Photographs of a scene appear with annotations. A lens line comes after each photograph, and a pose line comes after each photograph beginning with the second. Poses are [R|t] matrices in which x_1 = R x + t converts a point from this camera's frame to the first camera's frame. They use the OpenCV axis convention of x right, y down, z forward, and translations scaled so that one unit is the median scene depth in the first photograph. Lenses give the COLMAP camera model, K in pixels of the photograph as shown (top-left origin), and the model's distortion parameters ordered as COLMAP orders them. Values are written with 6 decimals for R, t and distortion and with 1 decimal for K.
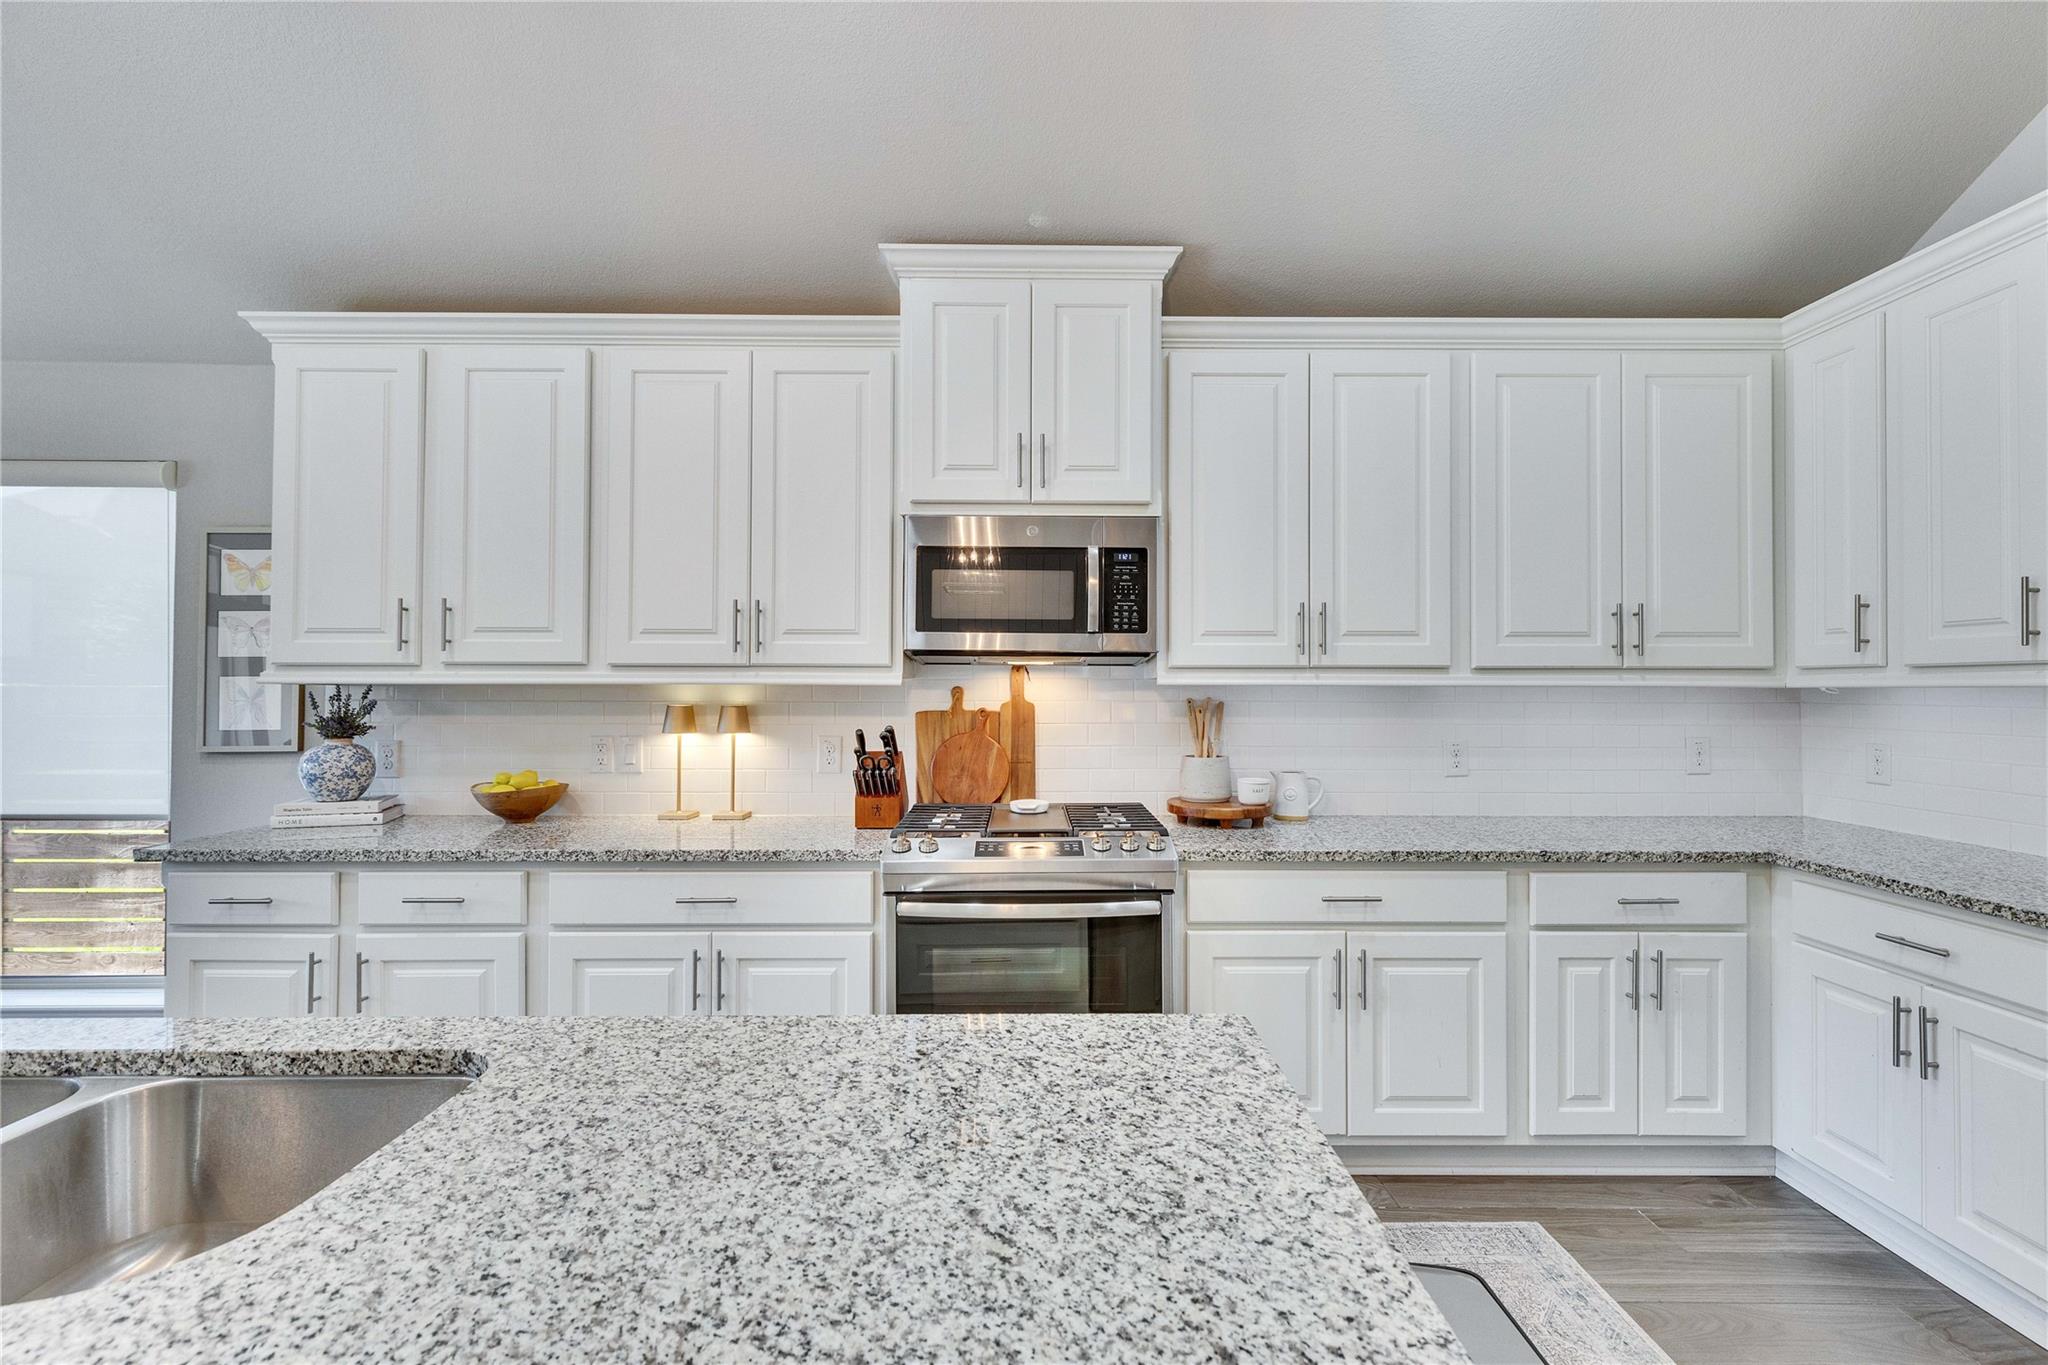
lens RADIAL K [[917.3, 0, 1026.3], [0, 917.3, 680.2], [0, 0, 1]] dist [0.004247, -0.000781]
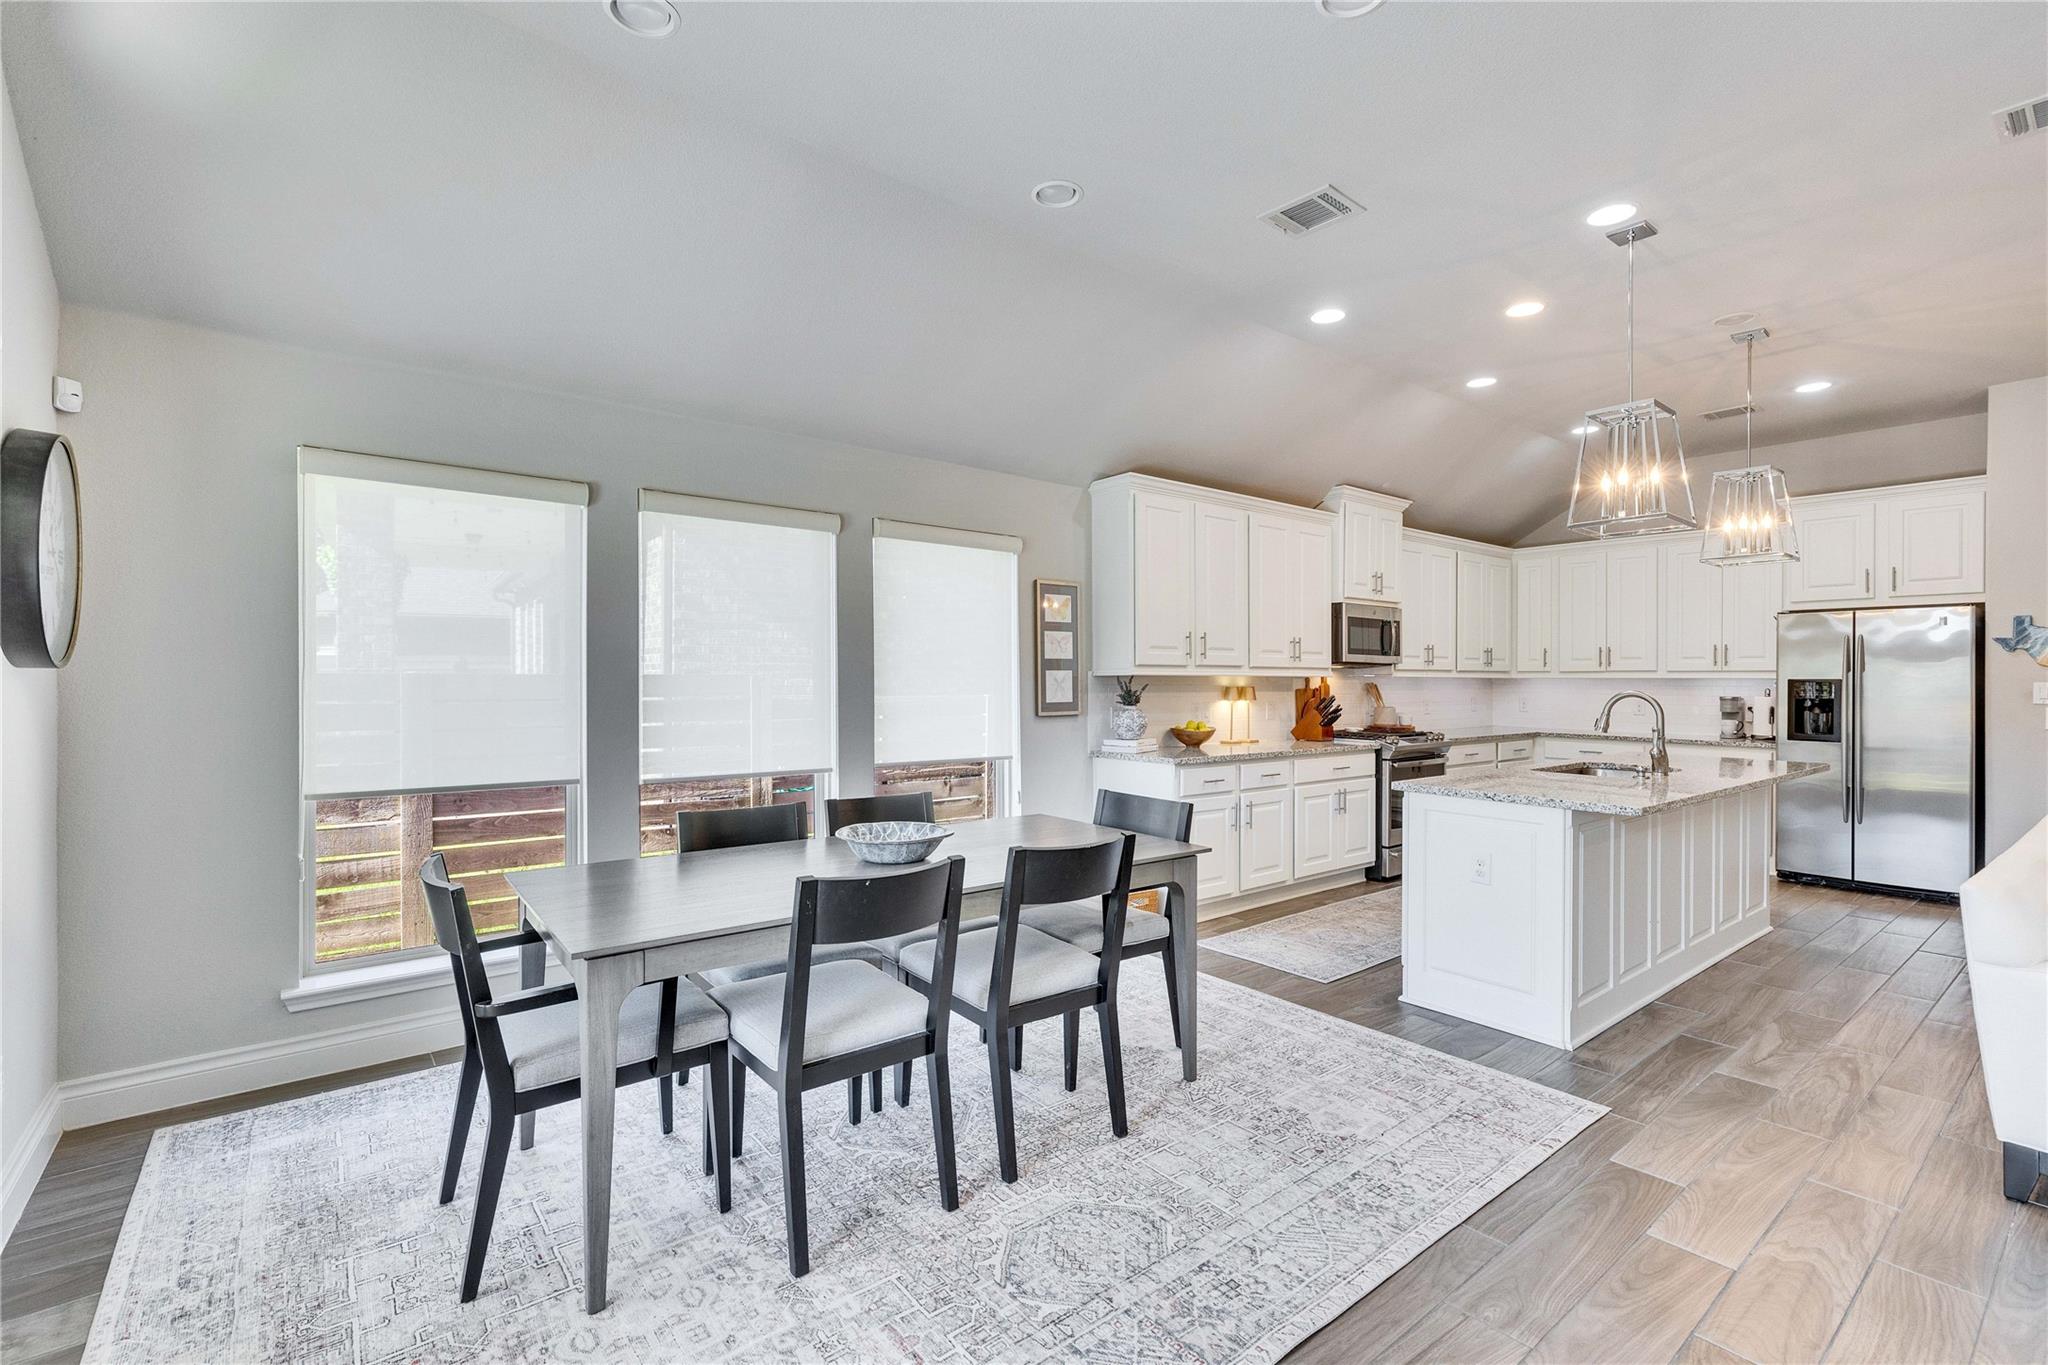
lens RADIAL K [[910.8, 0, 1027.3], [0, 910.8, 679.8], [0, 0, 1]] dist [0.002019, -0.000104]
pose [[0.789392, 0.000402, 0.613890, -2.095943], [-0.006620, 0.999947, 0.007857, 0.000161], [-0.613854, -0.010266, 0.789353, -0.304773]]
